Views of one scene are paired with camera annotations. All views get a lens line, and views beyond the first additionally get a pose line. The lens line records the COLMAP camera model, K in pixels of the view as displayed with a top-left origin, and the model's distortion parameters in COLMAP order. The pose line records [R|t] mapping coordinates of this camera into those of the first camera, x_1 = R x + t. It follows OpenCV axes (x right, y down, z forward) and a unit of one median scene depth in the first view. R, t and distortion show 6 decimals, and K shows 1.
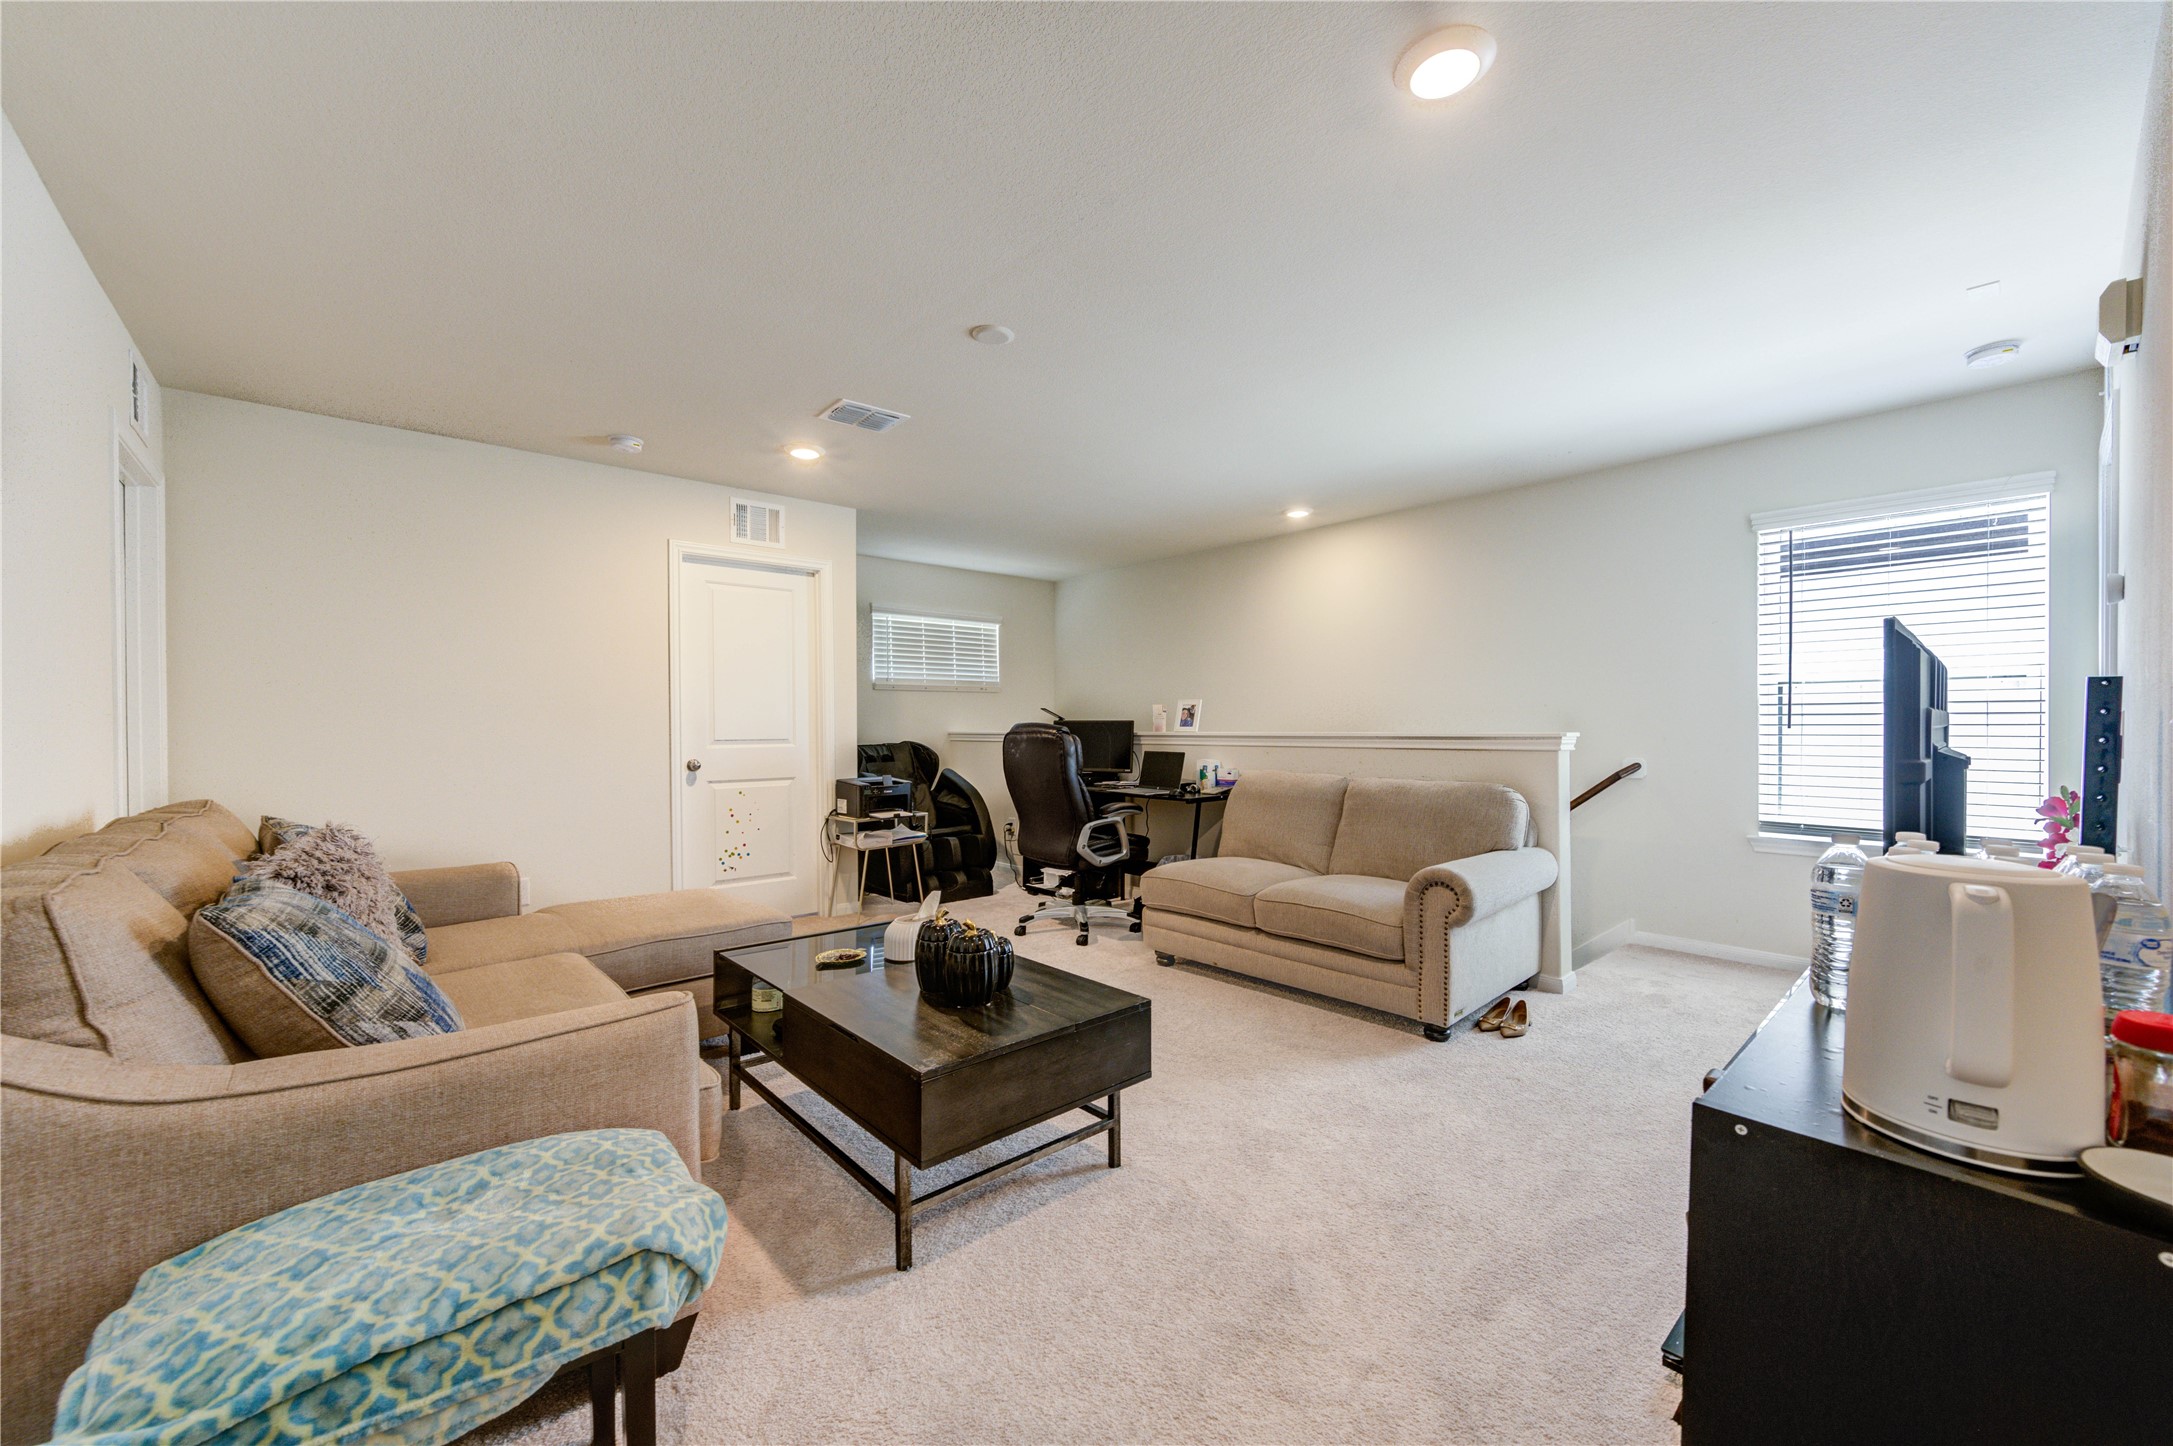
lens RADIAL K [[852.1, 0, 1079.0], [0, 852.1, 729.0], [0, 0, 1]] dist [0.002718, -0.000720]
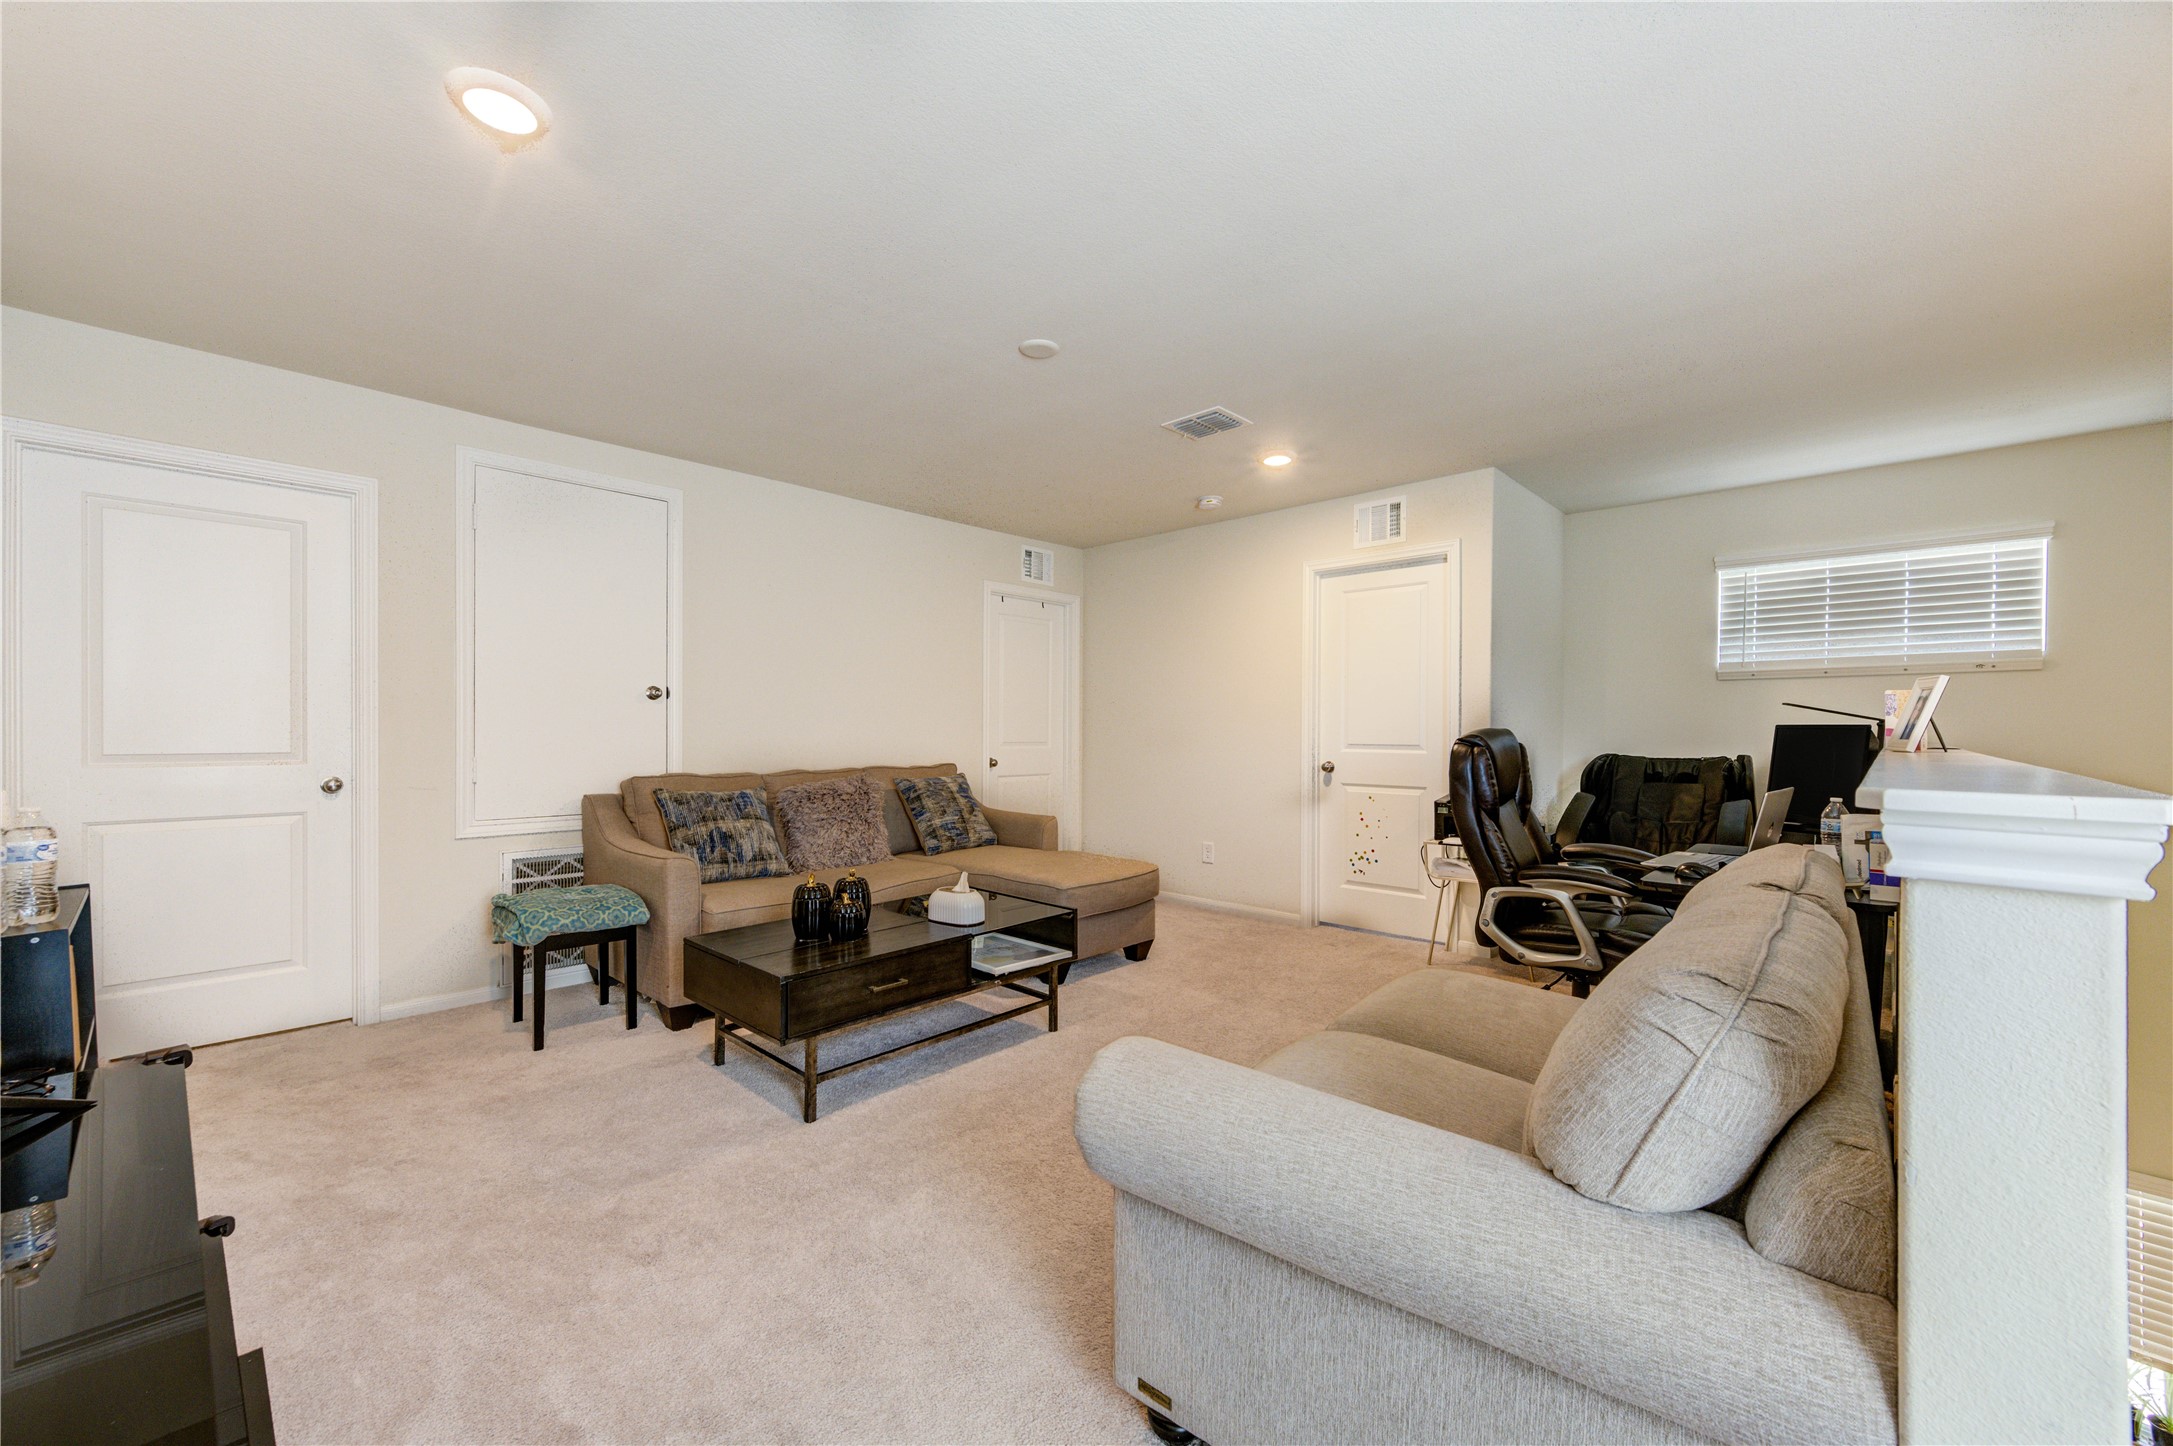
lens RADIAL K [[852.1, 0, 1086.9], [0, 852.1, 727.2], [0, 0, 1]] dist [0.002718, -0.000720]
pose [[0.093819, 0.005784, -0.995572, 0.548566], [-0.008844, 0.999949, 0.004976, -0.009280], [0.995550, 0.008338, 0.093866, 0.563780]]
